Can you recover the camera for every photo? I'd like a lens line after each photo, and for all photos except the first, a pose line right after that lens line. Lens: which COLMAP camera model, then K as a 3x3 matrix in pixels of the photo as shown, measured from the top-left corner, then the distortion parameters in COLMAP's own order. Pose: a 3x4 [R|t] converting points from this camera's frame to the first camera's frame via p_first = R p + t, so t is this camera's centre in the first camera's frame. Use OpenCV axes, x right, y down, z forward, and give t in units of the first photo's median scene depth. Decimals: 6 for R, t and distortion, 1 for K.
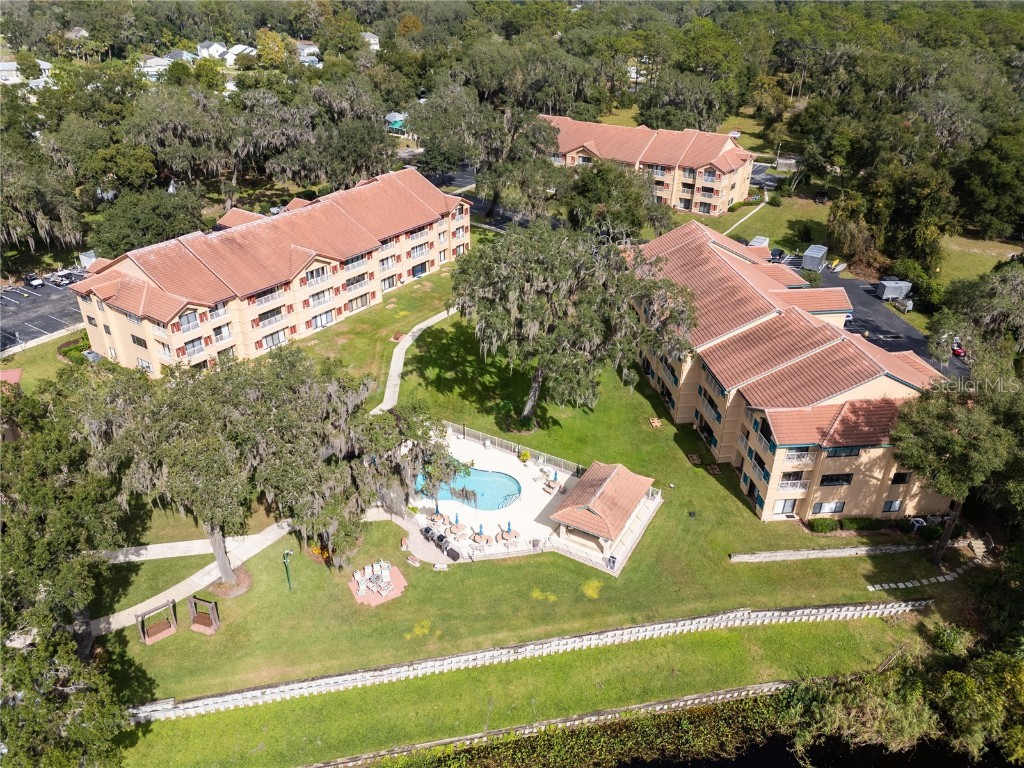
lens RADIAL K [[749.6, 0, 510.7], [0, 749.6, 387.1], [0, 0, 1]] dist [0.069795, -0.072125]
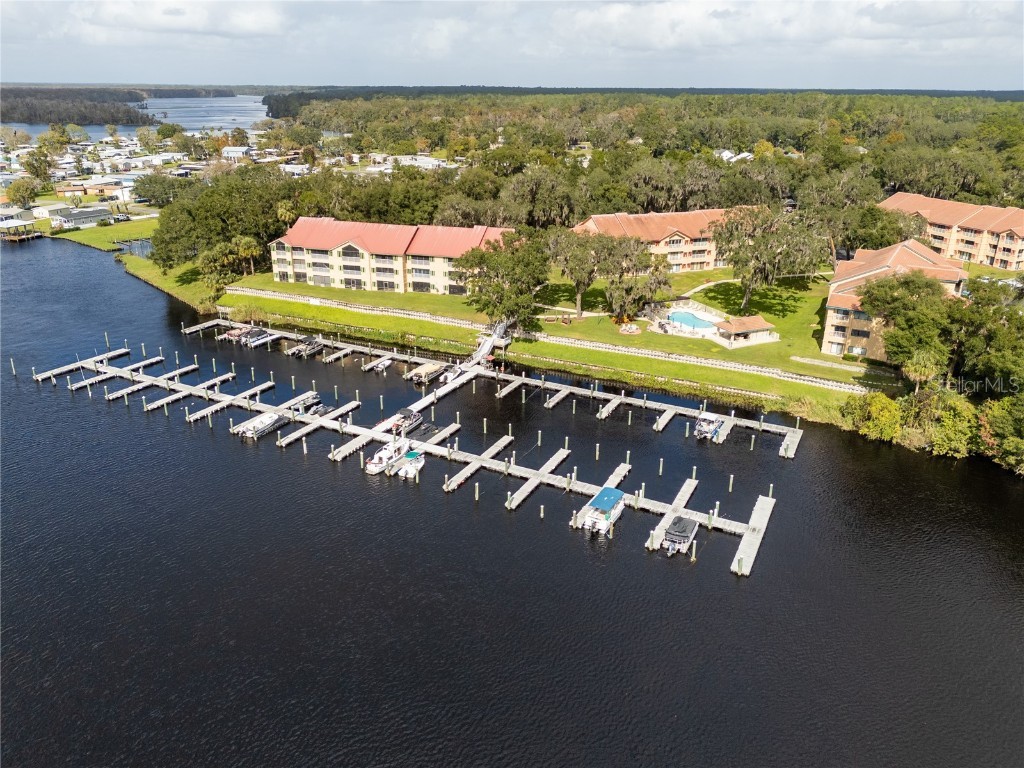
lens RADIAL K [[749.6, 0, 510.7], [0, 749.6, 387.1], [0, 0, 1]] dist [0.069795, -0.072125]
pose [[0.791218, 0.219056, -0.570954, 0.557562], [-0.296898, 0.953825, -0.045486, 0.393739], [0.534626, 0.205505, 0.819721, -0.677077]]
